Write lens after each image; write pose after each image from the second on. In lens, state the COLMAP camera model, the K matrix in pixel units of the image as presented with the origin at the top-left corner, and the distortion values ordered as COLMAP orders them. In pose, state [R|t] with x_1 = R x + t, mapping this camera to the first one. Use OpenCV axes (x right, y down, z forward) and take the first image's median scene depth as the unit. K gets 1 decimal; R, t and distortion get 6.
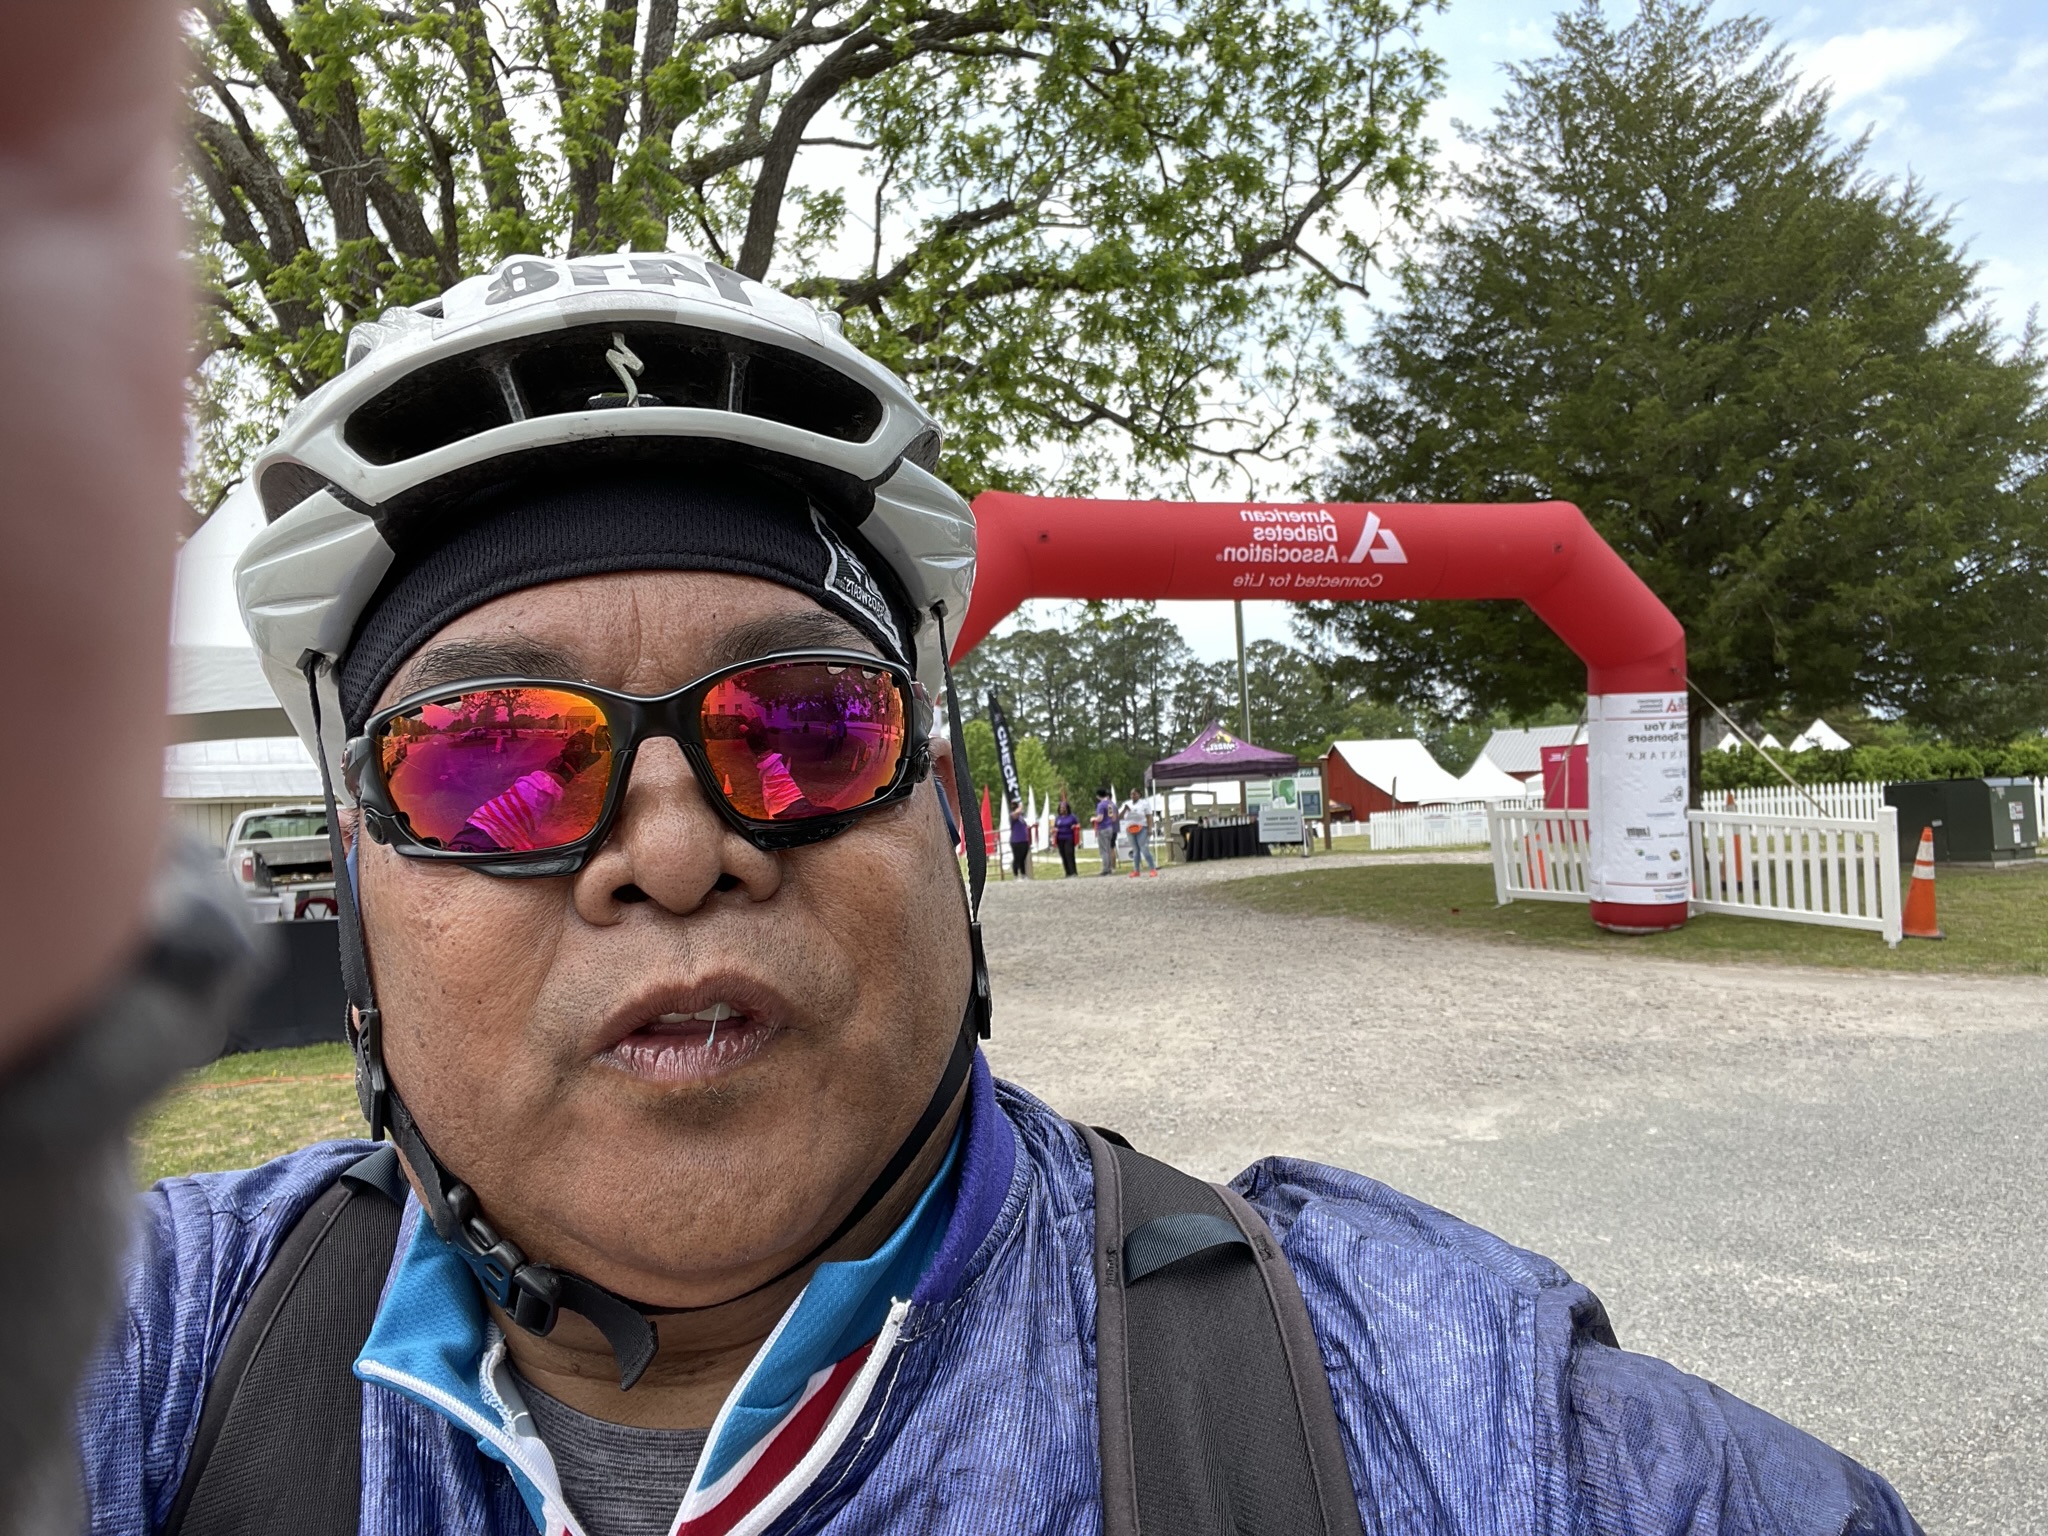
lens RADIAL K [[1377.1, 0, 1024.0], [0, 1377.1, 768.0], [0, 0, 1]] dist [0.001038, 0.000395]
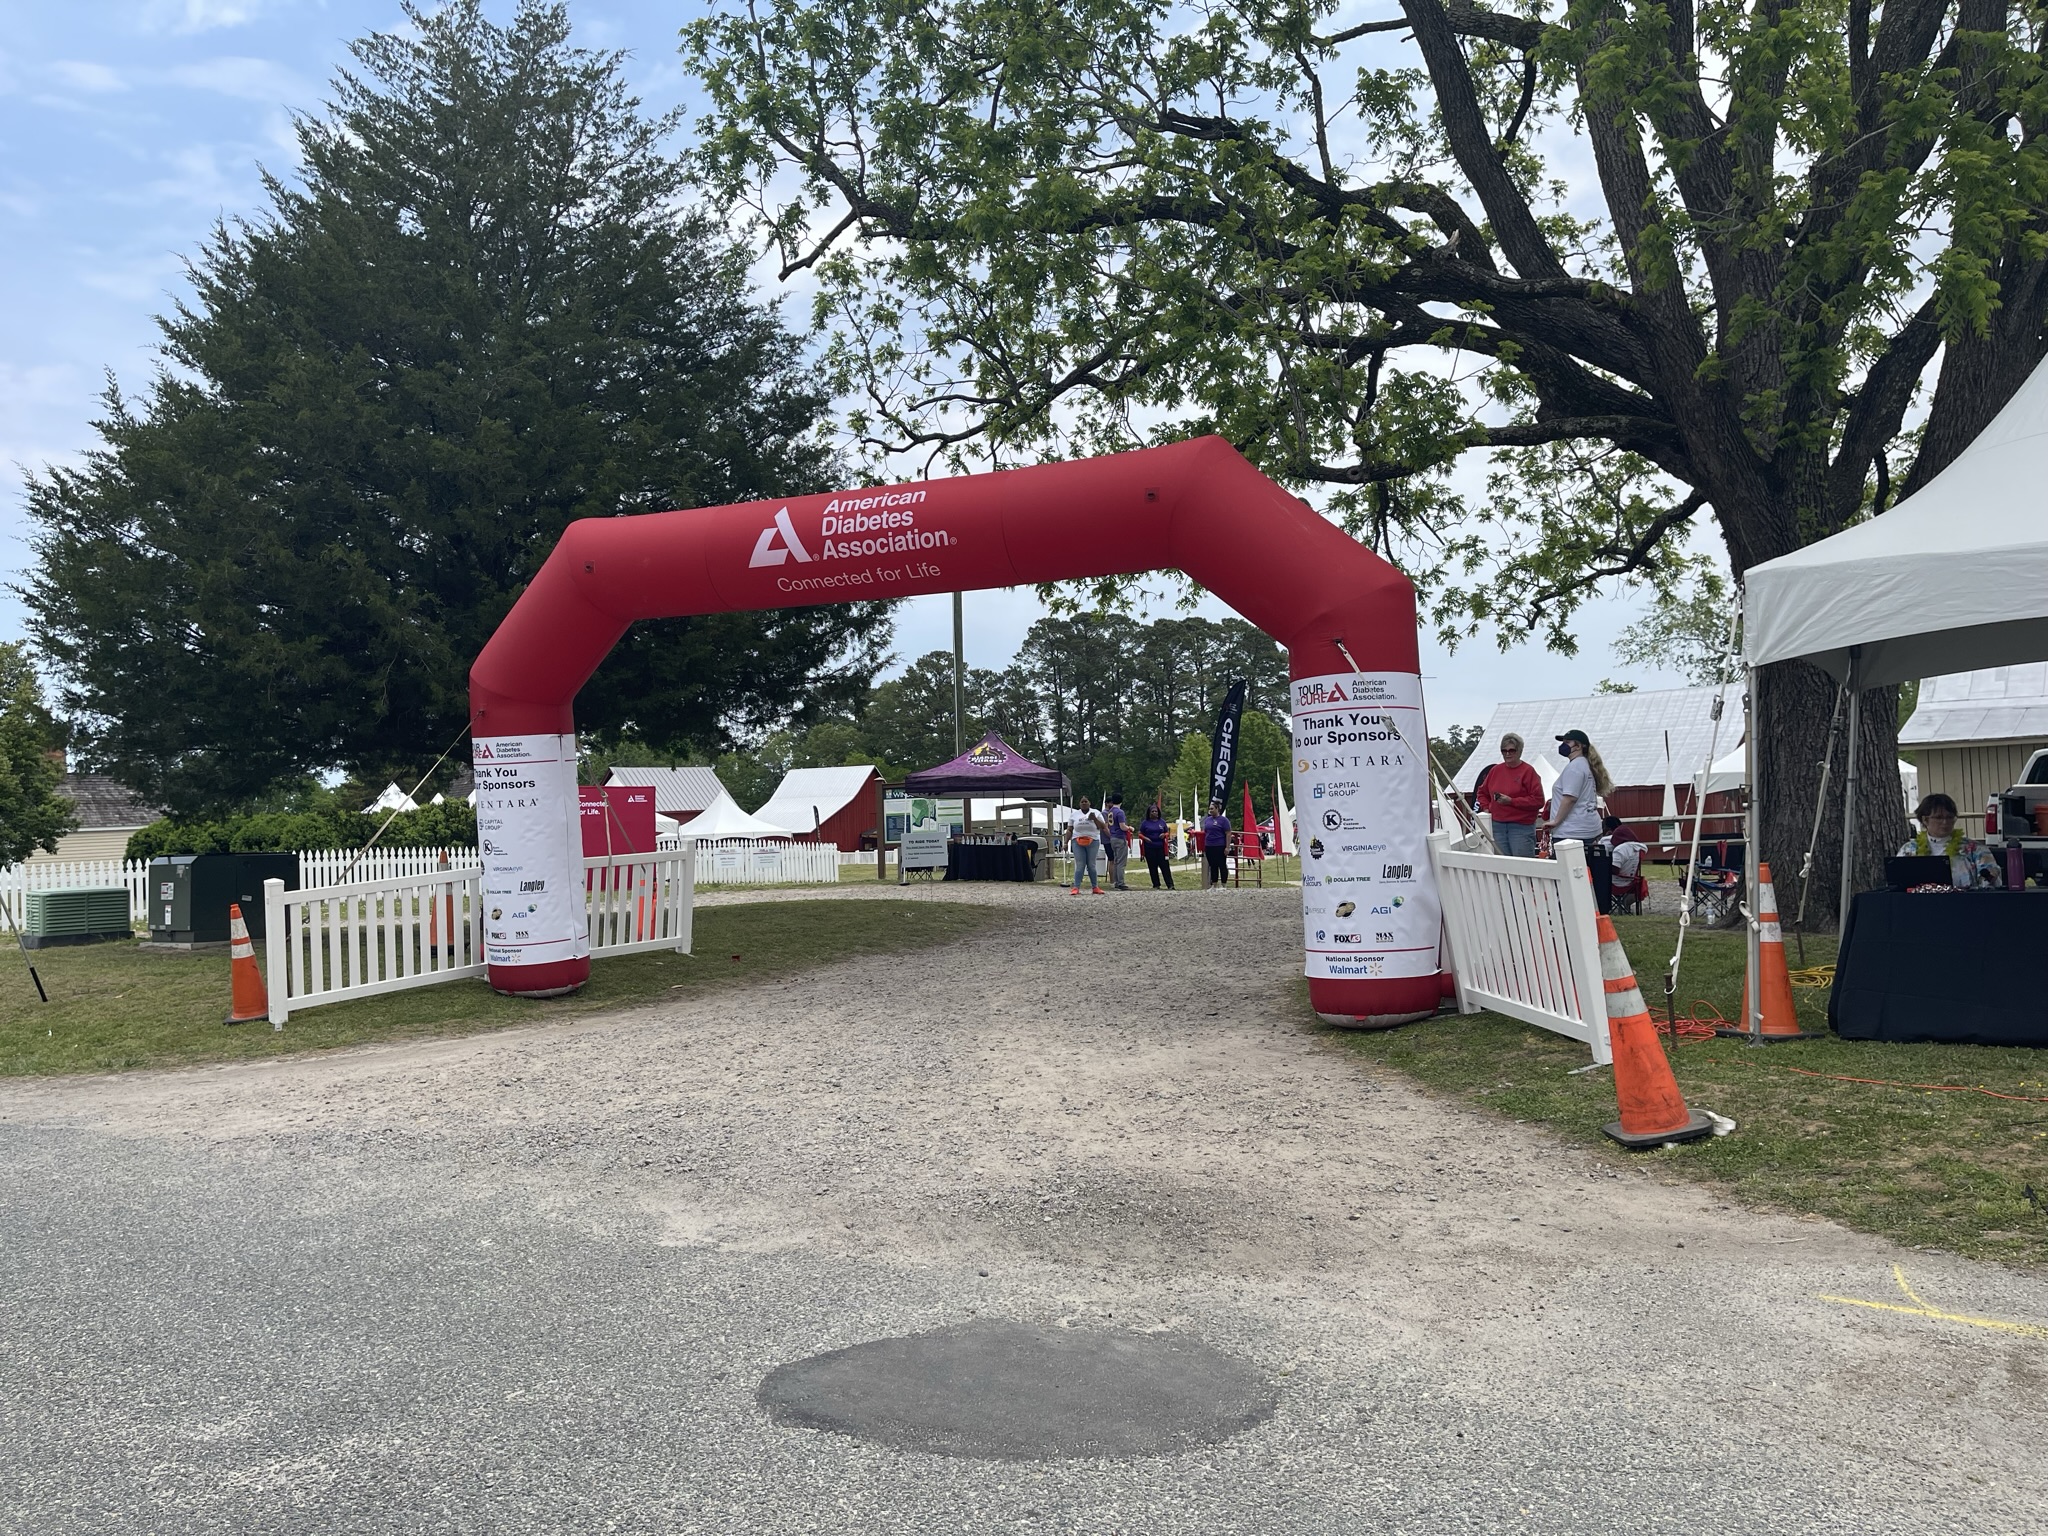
lens RADIAL K [[1555.7, 0, 1024.0], [0, 1555.7, 768.0], [0, 0, 1]] dist [-0.001407, -0.000297]
pose [[-0.802531, 0.085843, 0.590402, -0.433323], [0.054881, 0.996021, -0.070221, 0.058755], [-0.594081, -0.023953, -0.804049, 1.638203]]
